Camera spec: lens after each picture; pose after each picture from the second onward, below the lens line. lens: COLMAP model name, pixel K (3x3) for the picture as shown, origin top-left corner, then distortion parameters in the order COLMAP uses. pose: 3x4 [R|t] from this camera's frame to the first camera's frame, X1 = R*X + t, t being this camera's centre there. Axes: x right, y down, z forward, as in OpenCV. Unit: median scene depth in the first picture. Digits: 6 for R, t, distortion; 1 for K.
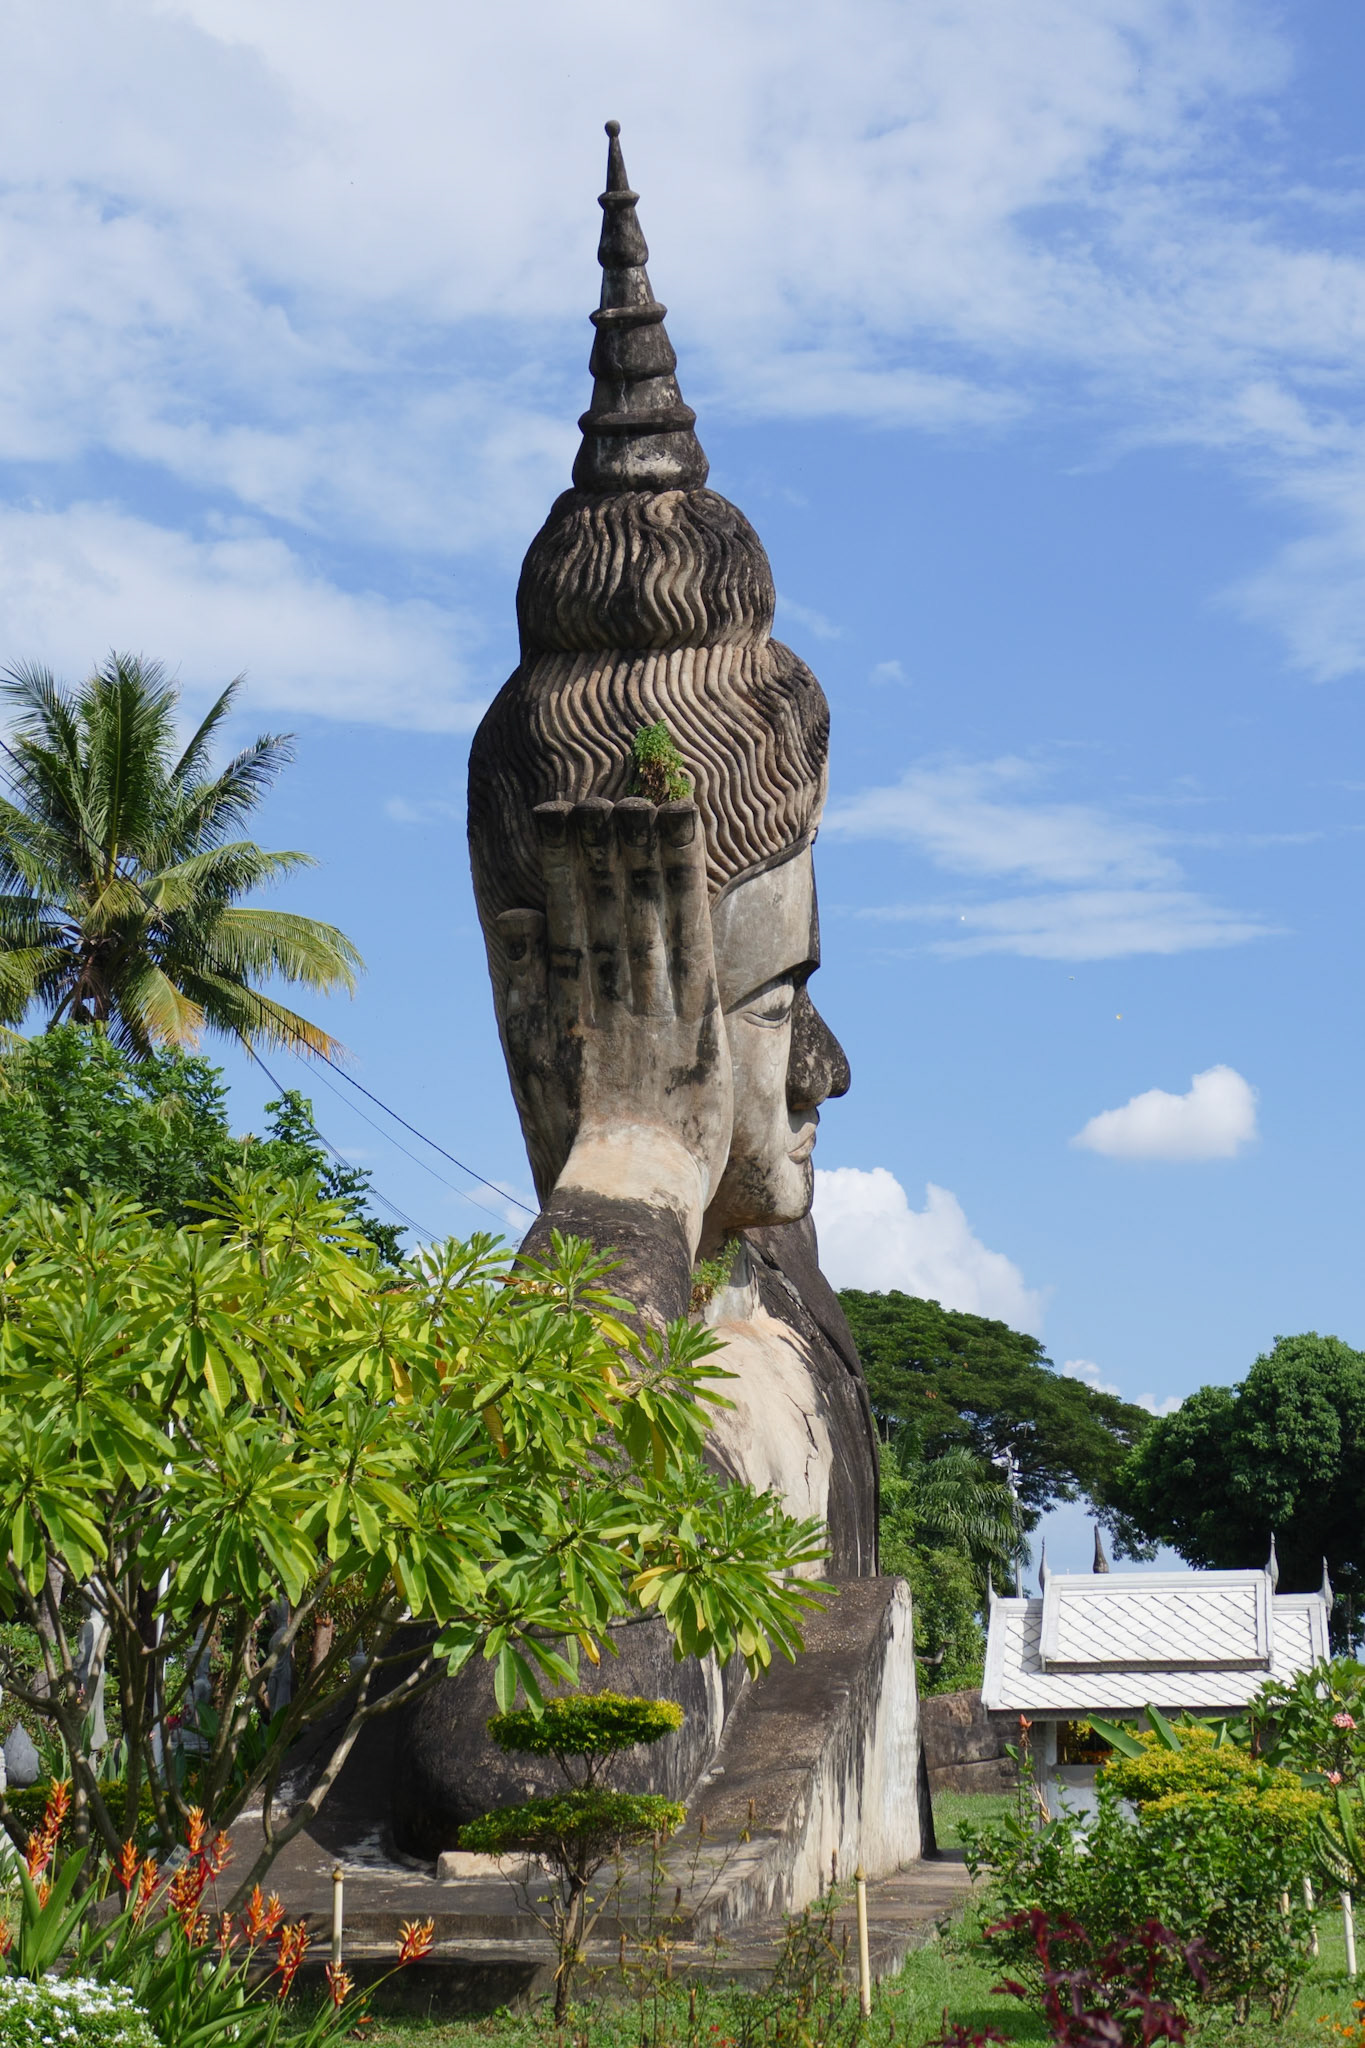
lens RADIAL K [[3247.8, 0, 682.5], [0, 3247.8, 1024.0], [0, 0, 1]] dist [-0.016651, -0.051130]
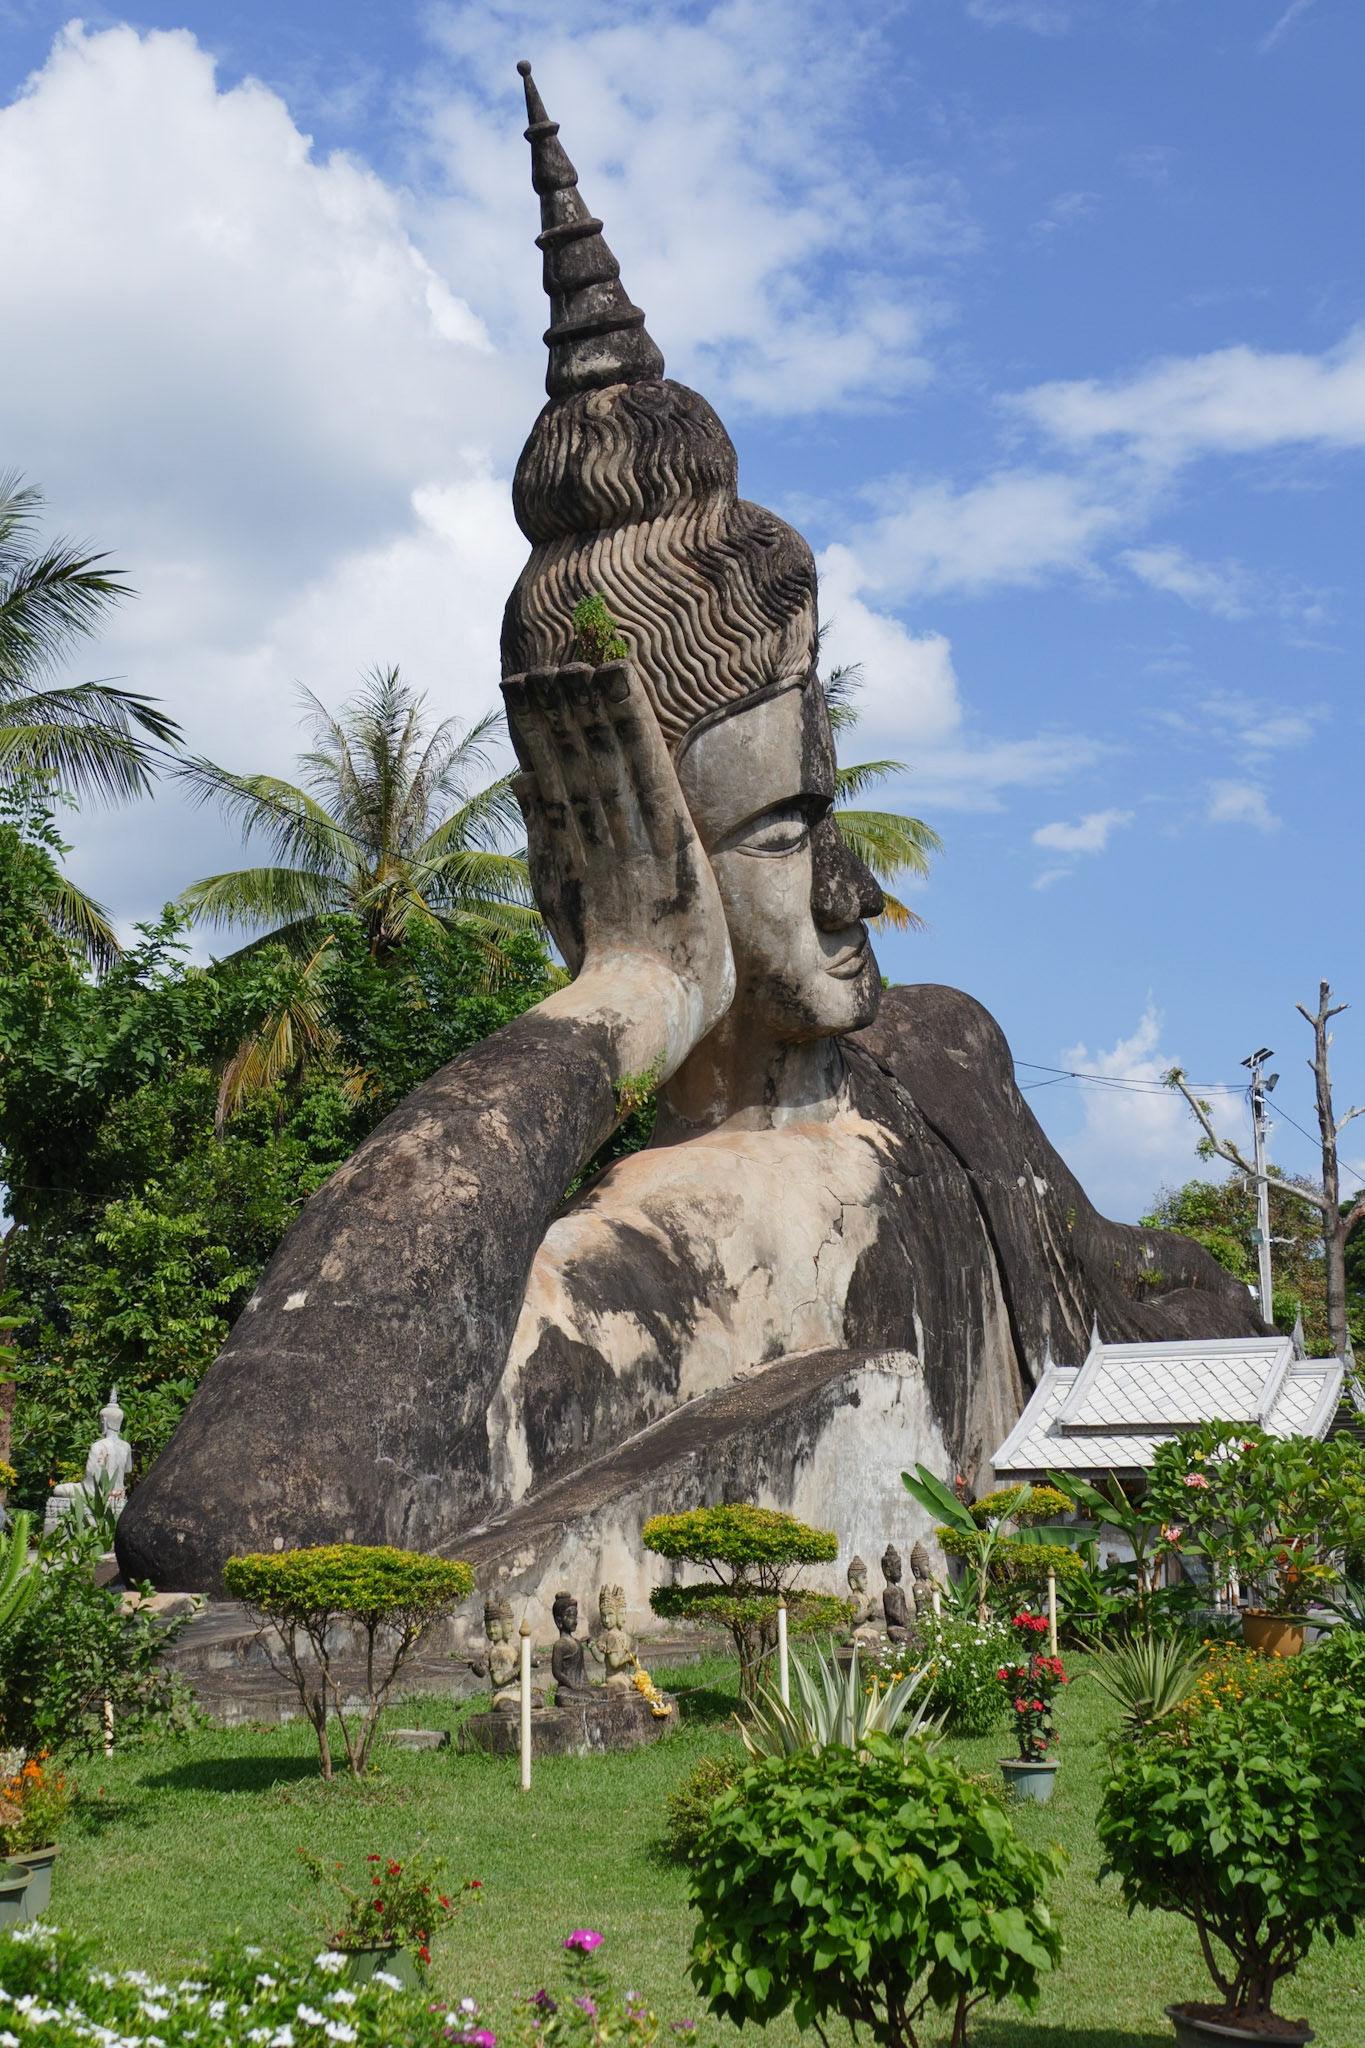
lens RADIAL K [[2572.5, 0, 682.5], [0, 2572.5, 1024.0], [0, 0, 1]] dist [-0.005258, 0.042422]
pose [[0.923416, -0.063911, -0.378443, 0.340330], [0.077621, 0.996760, 0.021065, 0.038234], [0.375870, -0.048827, 0.925385, 0.179664]]
